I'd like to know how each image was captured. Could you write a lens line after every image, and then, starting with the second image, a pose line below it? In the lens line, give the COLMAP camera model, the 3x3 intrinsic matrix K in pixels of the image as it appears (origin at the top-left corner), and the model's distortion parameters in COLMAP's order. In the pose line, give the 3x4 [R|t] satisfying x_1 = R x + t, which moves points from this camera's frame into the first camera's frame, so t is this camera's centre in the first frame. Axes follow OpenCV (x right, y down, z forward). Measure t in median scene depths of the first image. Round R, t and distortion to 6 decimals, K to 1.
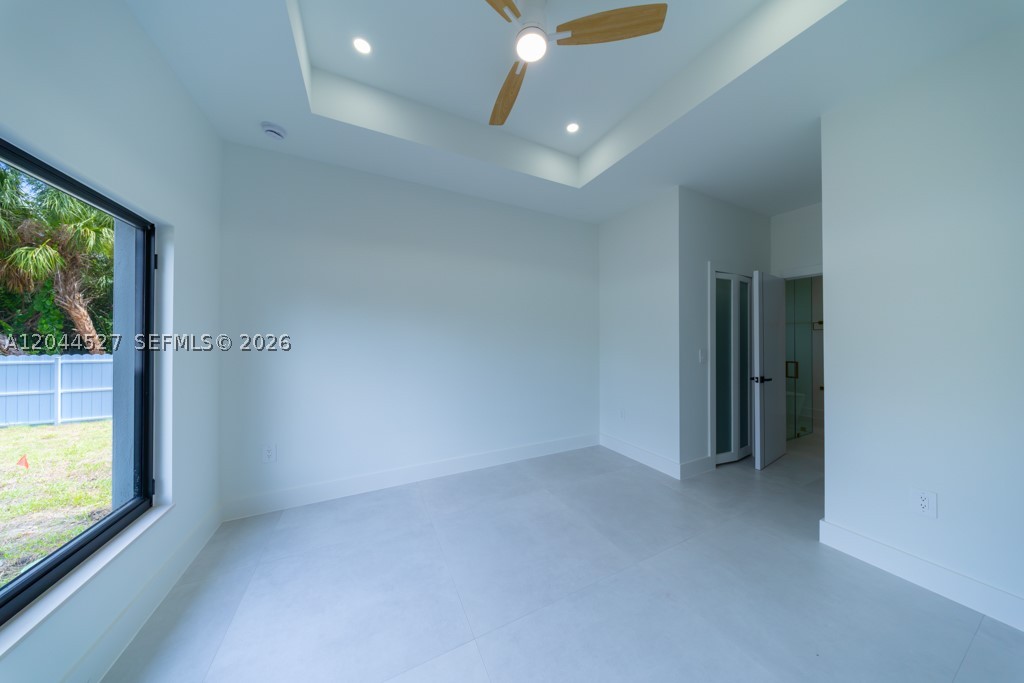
lens RADIAL K [[301.5, 0, 511.0], [0, 301.5, 339.9], [0, 0, 1]] dist [0.000295, -0.000059]
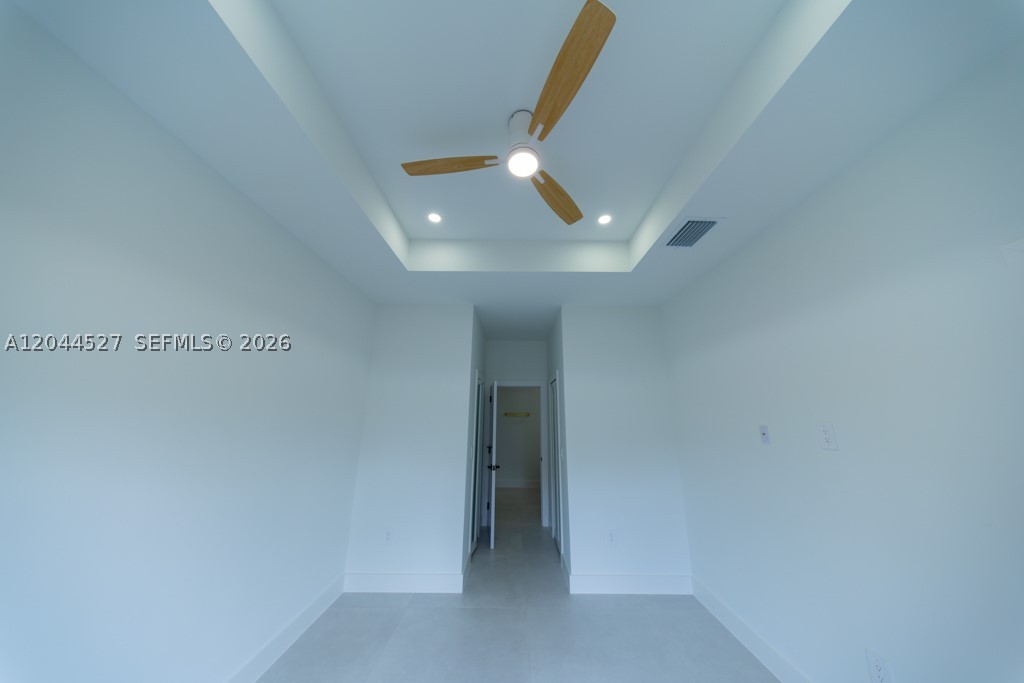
lens RADIAL K [[301.5, 0, 511.0], [0, 301.5, 339.9], [0, 0, 1]] dist [0.000295, -0.000059]
pose [[0.443347, 0.219447, 0.869072, -0.378745], [-0.003870, 0.970027, -0.242965, -0.082747], [-0.896341, 0.104354, 0.430908, 0.357858]]
